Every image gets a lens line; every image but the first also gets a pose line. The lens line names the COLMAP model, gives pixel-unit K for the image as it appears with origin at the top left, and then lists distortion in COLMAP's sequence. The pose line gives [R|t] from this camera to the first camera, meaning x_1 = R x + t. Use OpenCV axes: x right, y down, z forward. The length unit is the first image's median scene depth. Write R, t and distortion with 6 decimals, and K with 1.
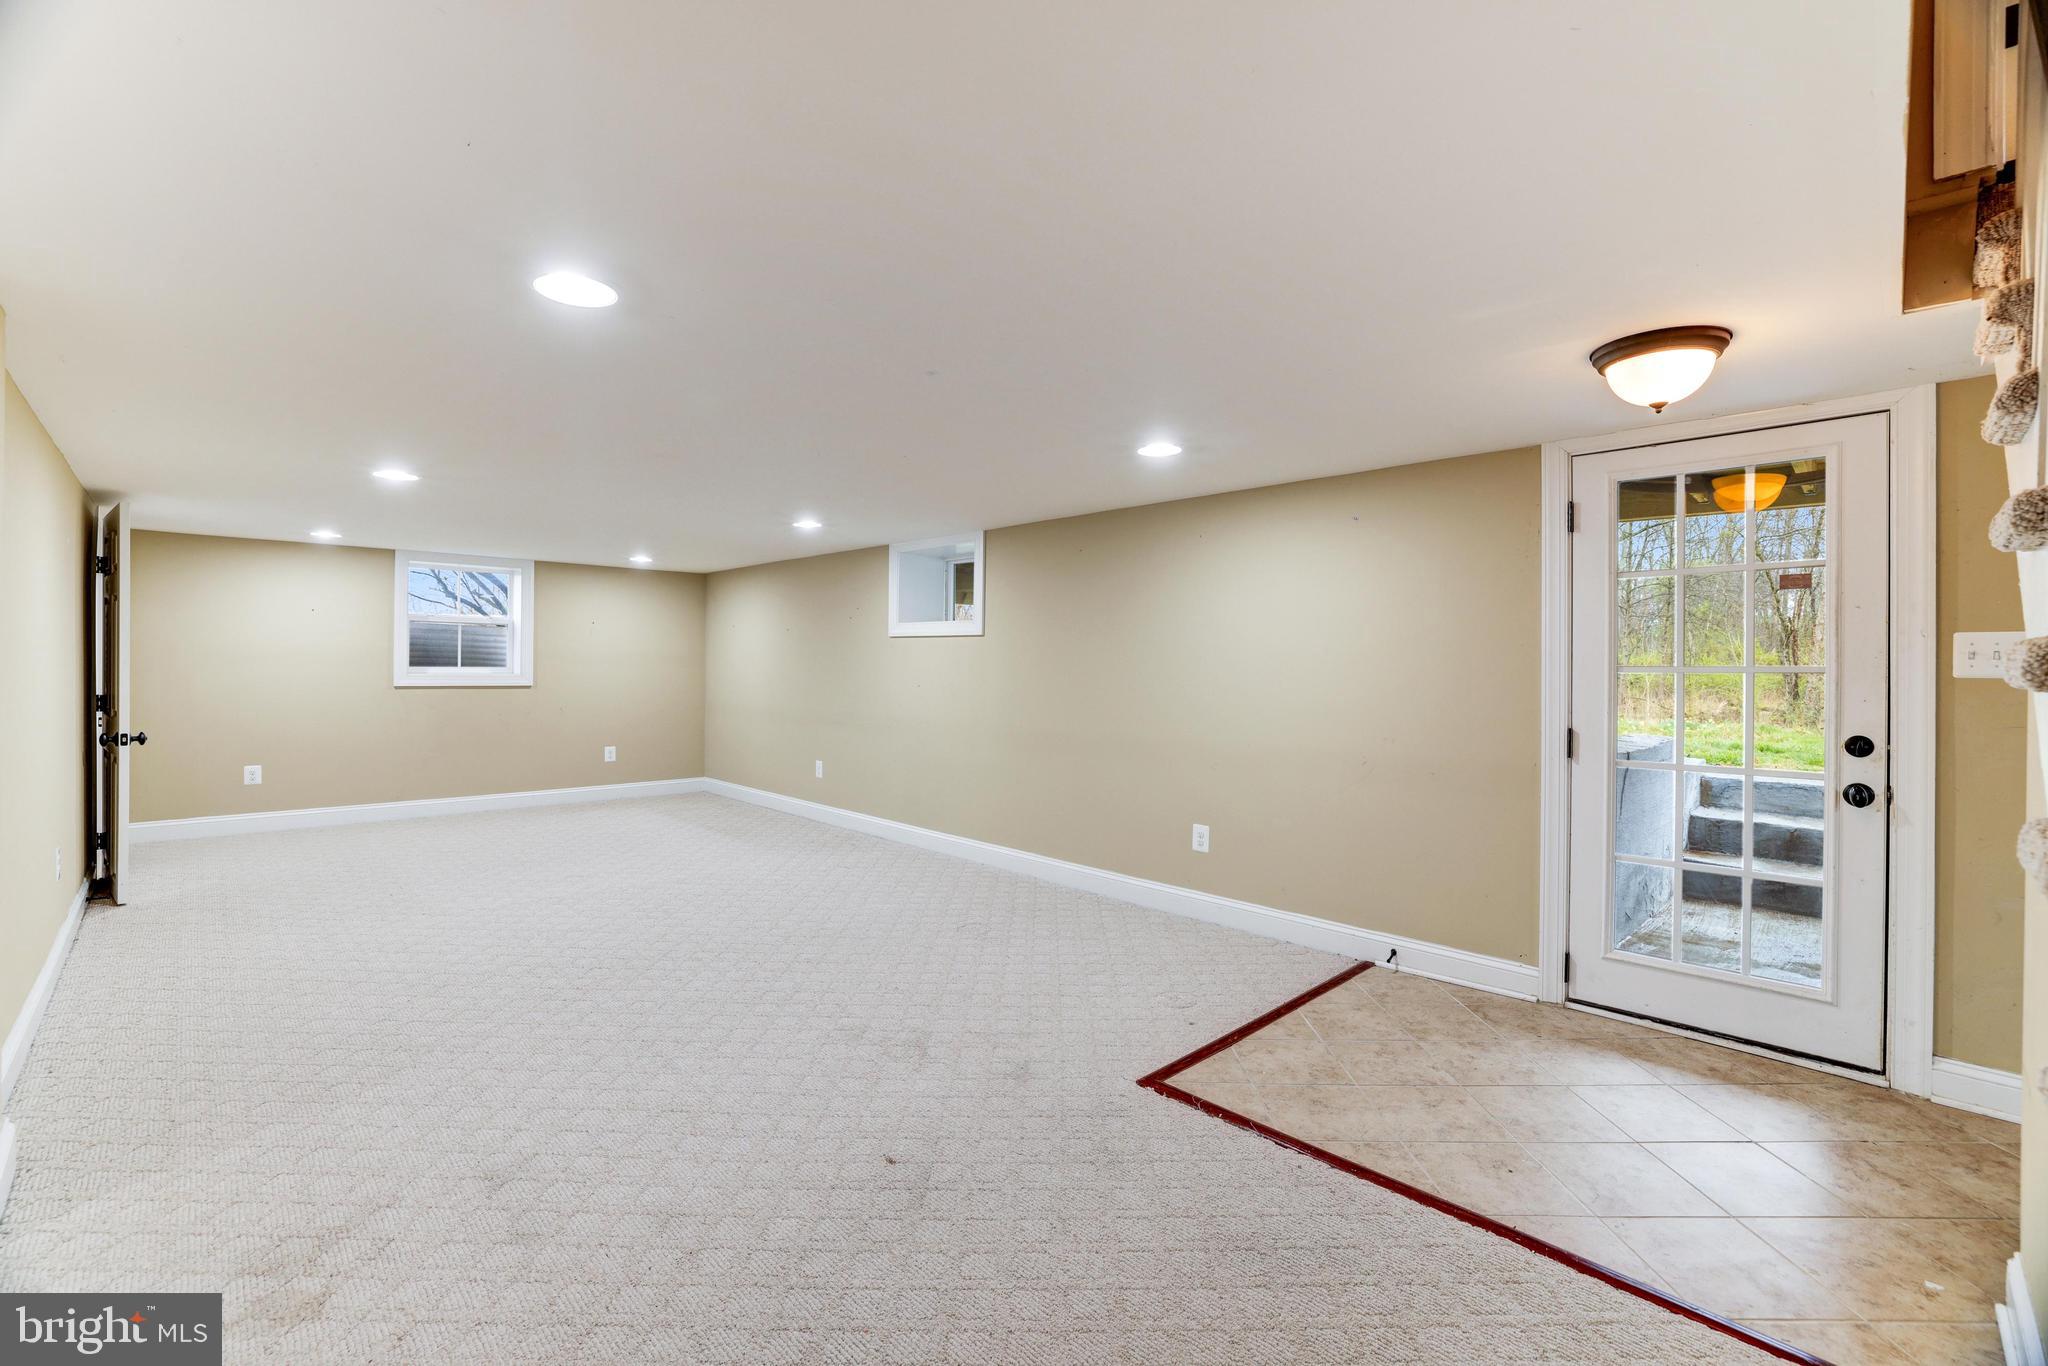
lens RADIAL K [[873.7, 0, 1023.4], [0, 873.7, 670.4], [0, 0, 1]] dist [-0.048873, 0.018052]
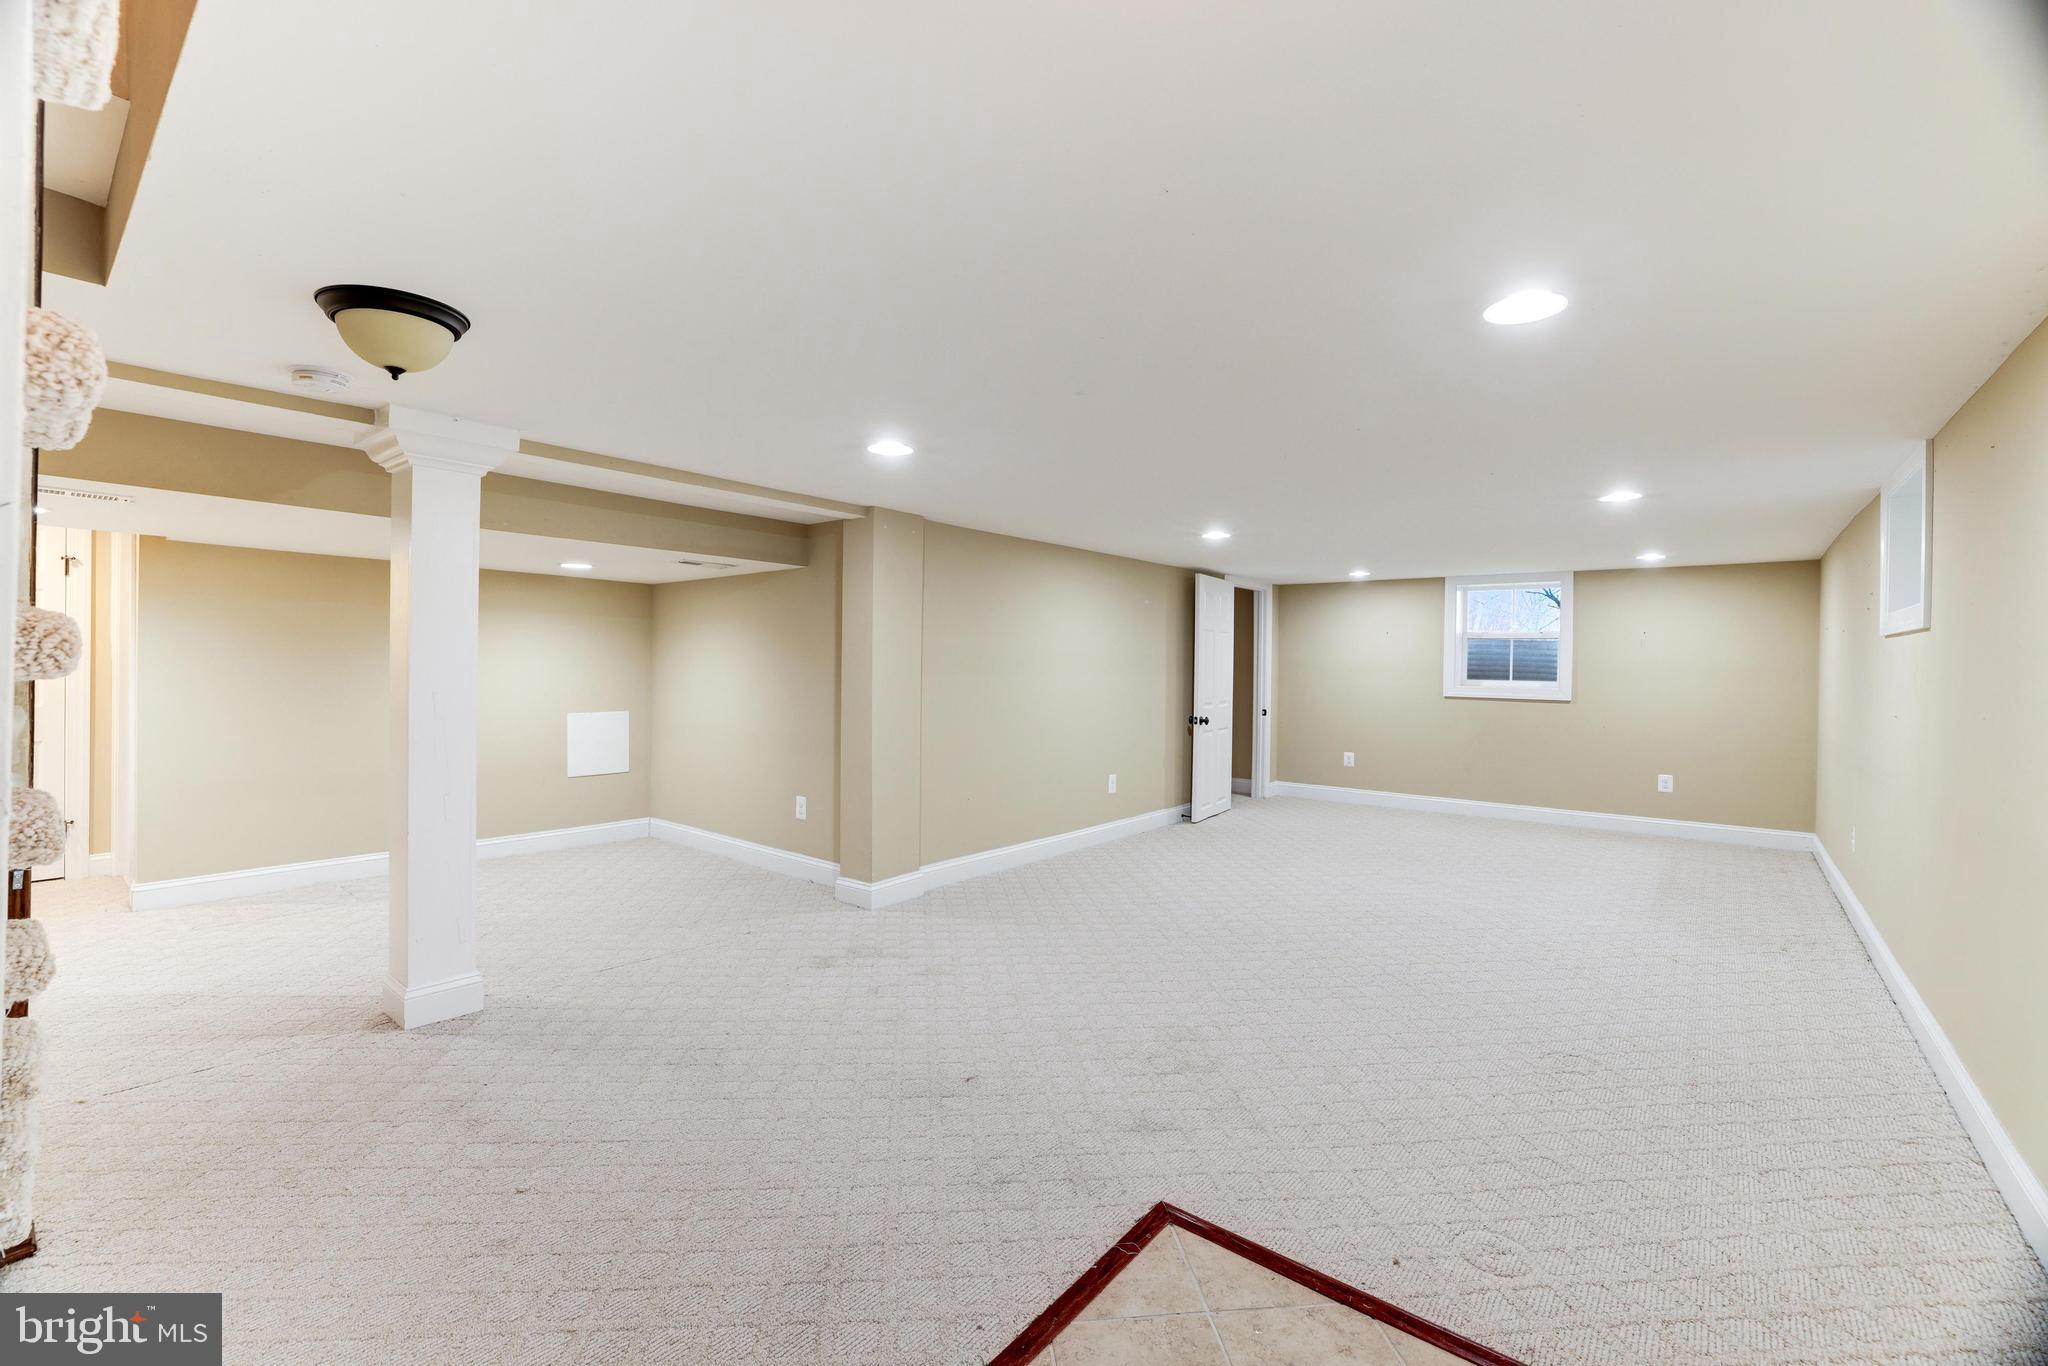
lens RADIAL K [[873.7, 0, 1023.4], [0, 873.7, 670.4], [0, 0, 1]] dist [-0.048873, 0.018052]
pose [[0.114006, -0.001936, -0.993478, 0.590455], [-0.018936, 0.999812, -0.004121, -0.000928], [0.993300, 0.019282, 0.113948, 0.514089]]
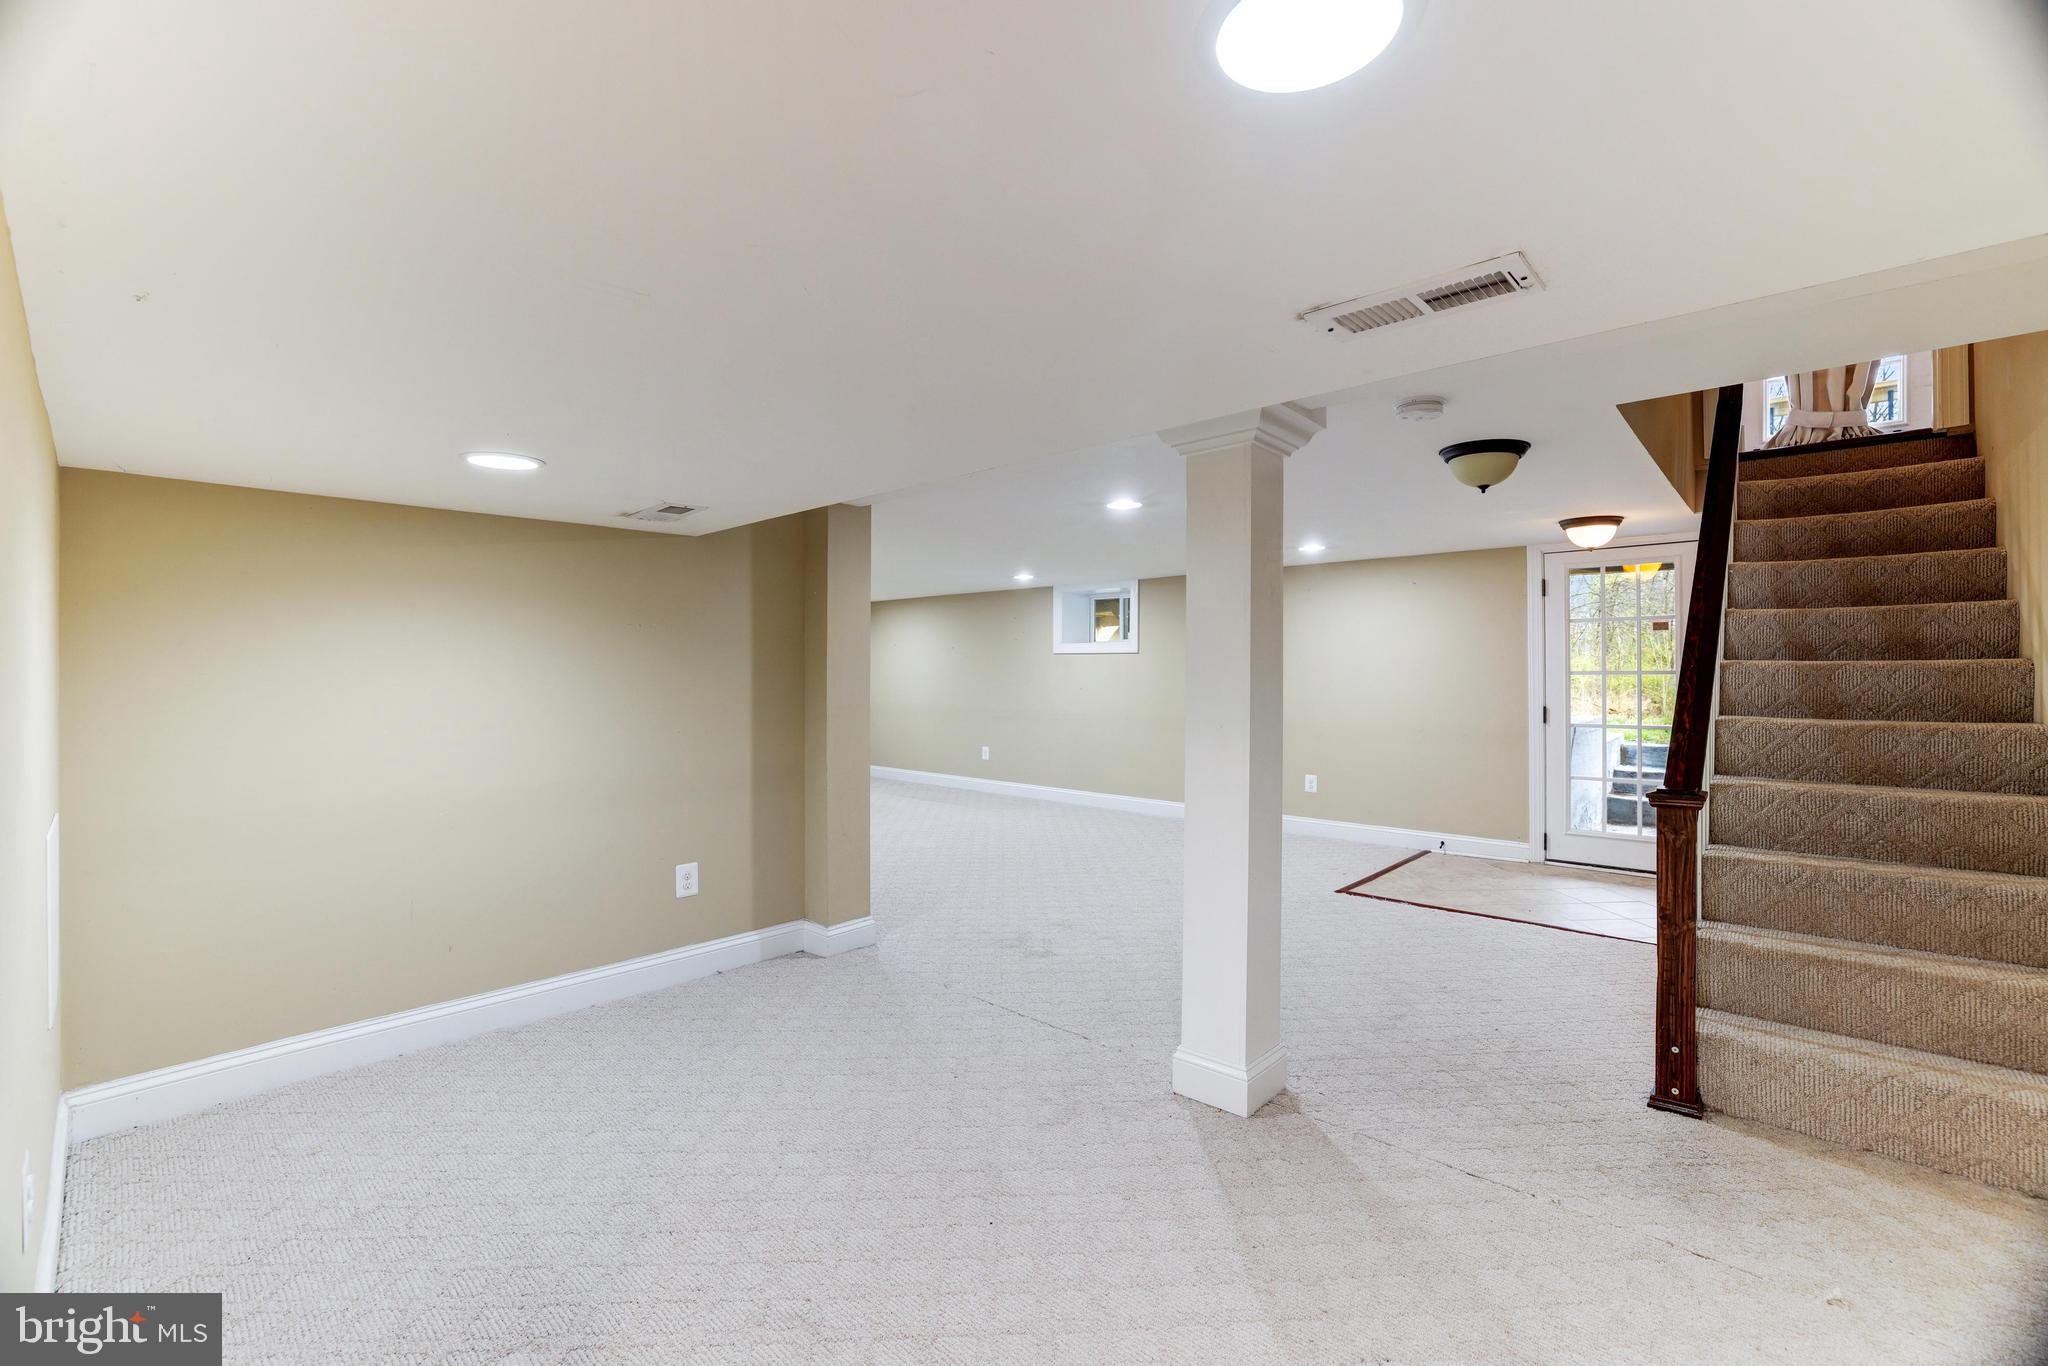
lens RADIAL K [[873.7, 0, 1023.4], [0, 873.7, 670.4], [0, 0, 1]] dist [-0.048873, 0.018052]
pose [[0.998506, -0.008555, 0.053977, -0.433291], [0.008982, 0.999930, -0.007671, -0.002900], [-0.053907, 0.008144, 0.998513, -0.581353]]
